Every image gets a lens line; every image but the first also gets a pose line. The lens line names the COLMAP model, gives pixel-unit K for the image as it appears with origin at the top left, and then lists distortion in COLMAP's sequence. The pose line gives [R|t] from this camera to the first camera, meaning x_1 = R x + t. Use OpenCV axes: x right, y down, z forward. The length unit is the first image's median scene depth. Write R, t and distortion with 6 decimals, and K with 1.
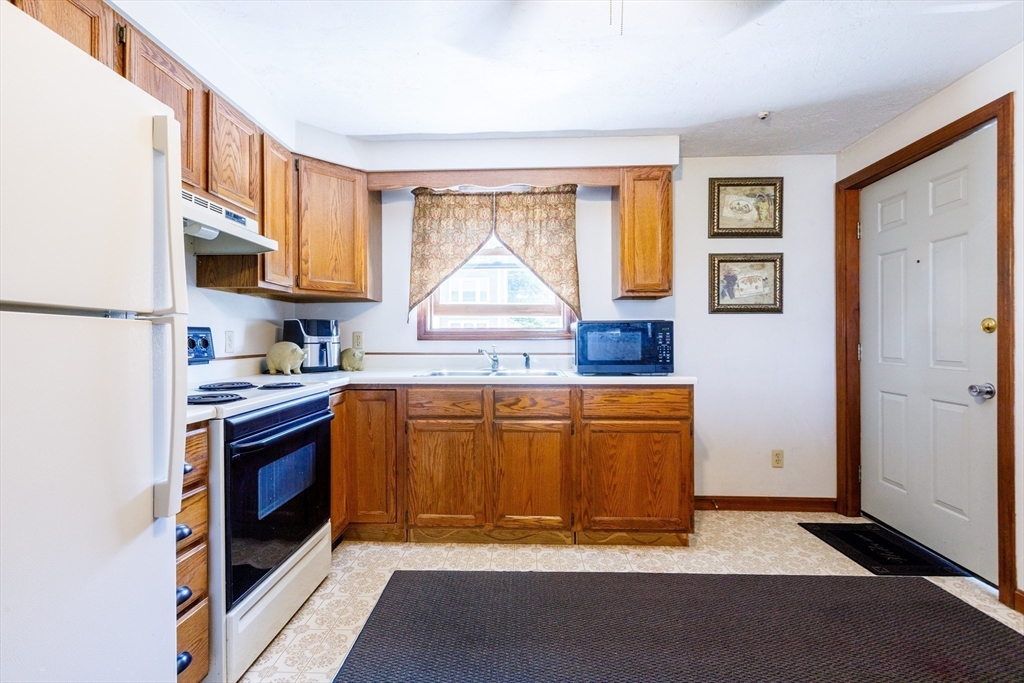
lens RADIAL K [[472.2, 0, 510.1], [0, 472.2, 340.2], [0, 0, 1]] dist [0.000502, 0.001230]
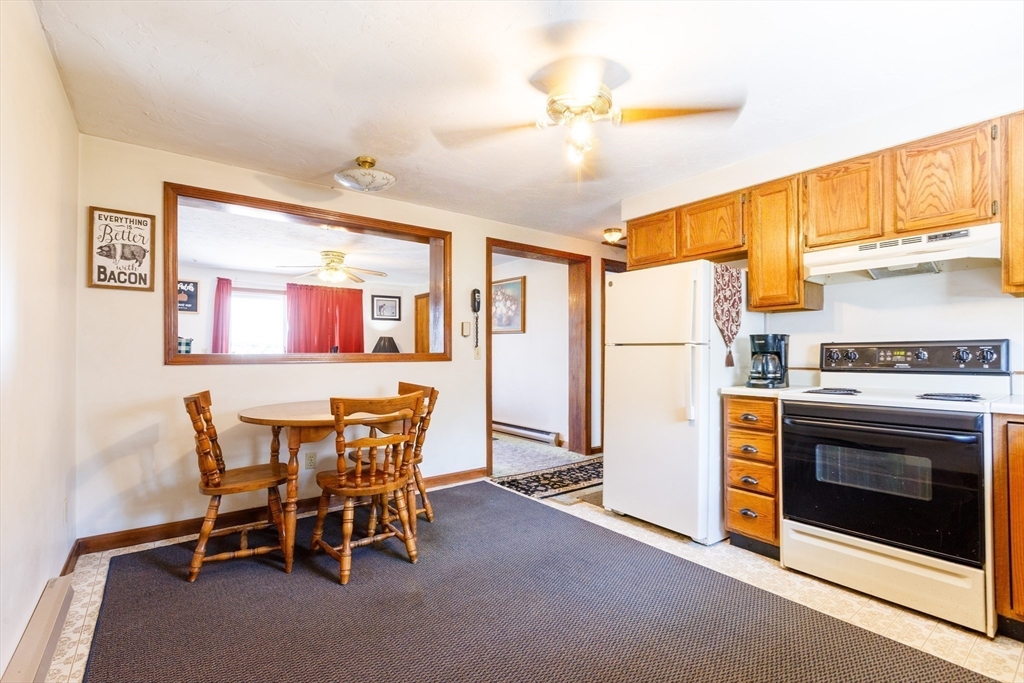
lens RADIAL K [[472.2, 0, 512.6], [0, 472.2, 347.3], [0, 0, 1]] dist [0.000502, 0.001230]
pose [[-0.776059, -0.003533, -0.630651, 0.862112], [0.006049, 0.999897, -0.013046, -0.002263], [0.630631, -0.013939, -0.775957, 1.238169]]
